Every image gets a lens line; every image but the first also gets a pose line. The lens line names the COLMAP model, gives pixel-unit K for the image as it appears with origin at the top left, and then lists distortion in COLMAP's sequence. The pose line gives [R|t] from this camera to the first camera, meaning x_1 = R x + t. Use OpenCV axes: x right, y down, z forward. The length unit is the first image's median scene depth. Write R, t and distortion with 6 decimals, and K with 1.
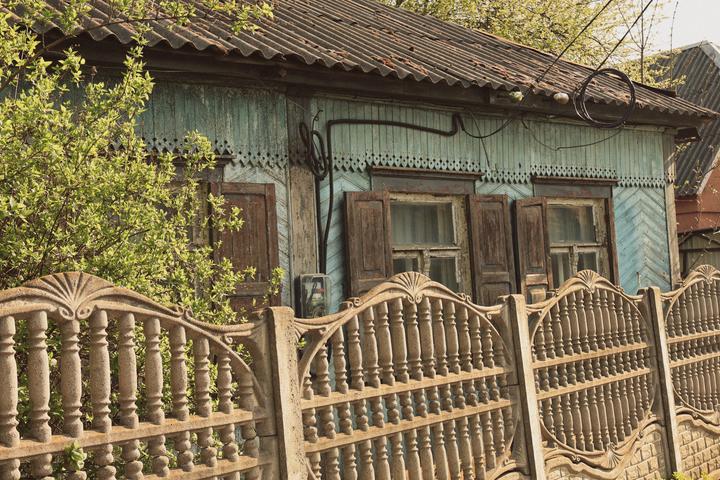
lens RADIAL K [[1099.2, 0, 360.1], [0, 1099.2, 238.9], [0, 0, 1]] dist [0.011511, 0.000000]
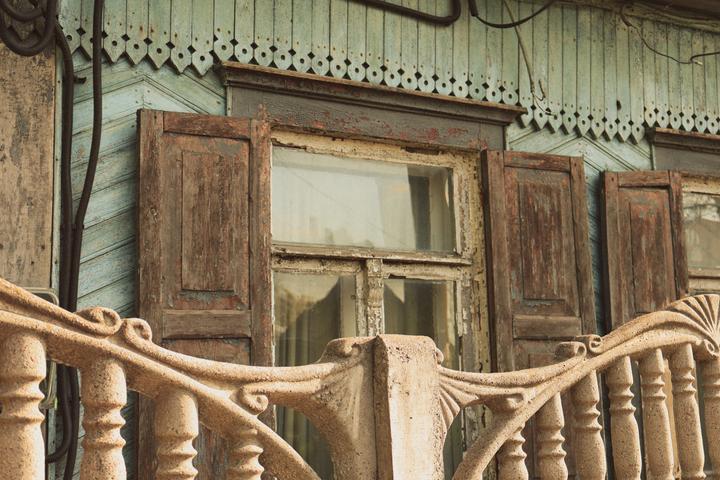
lens RADIAL K [[1082.1, 0, 359.9], [0, 1082.1, 240.9], [0, 0, 1]] dist [0.022590, 0.000000]
pose [[0.971862, 0.005957, -0.235475, 0.155683], [-0.025514, 0.996461, -0.080097, 0.037613], [0.234165, 0.083851, 0.968574, 0.536636]]
